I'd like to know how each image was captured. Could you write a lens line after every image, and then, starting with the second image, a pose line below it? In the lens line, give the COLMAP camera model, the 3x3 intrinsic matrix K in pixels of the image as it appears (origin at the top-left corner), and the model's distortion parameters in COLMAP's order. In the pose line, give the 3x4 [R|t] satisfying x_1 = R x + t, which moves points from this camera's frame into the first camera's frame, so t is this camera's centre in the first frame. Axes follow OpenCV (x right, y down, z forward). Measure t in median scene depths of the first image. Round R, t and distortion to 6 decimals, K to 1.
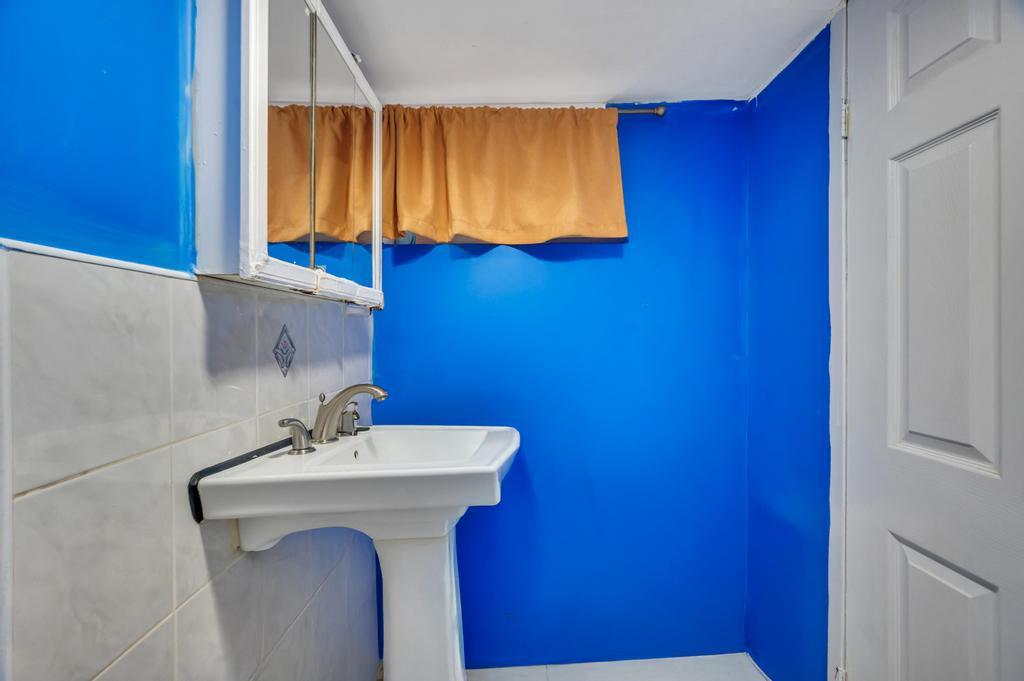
lens RADIAL K [[409.0, 0, 512.2], [0, 409.0, 336.6], [0, 0, 1]] dist [0.002575, -0.000559]
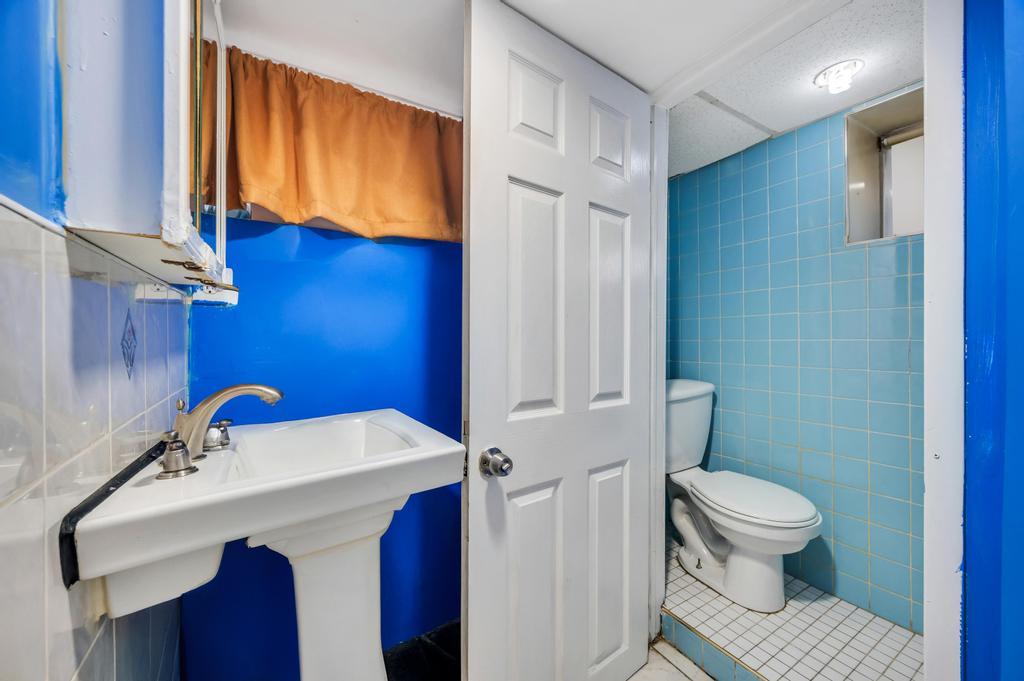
lens RADIAL K [[409.0, 0, 518.1], [0, 409.0, 338.5], [0, 0, 1]] dist [0.002575, -0.000559]
pose [[0.840276, -0.003815, 0.542145, -0.298596], [0.004361, 0.999990, 0.000279, 0.022797], [-0.542141, 0.002130, 0.840285, 0.005625]]
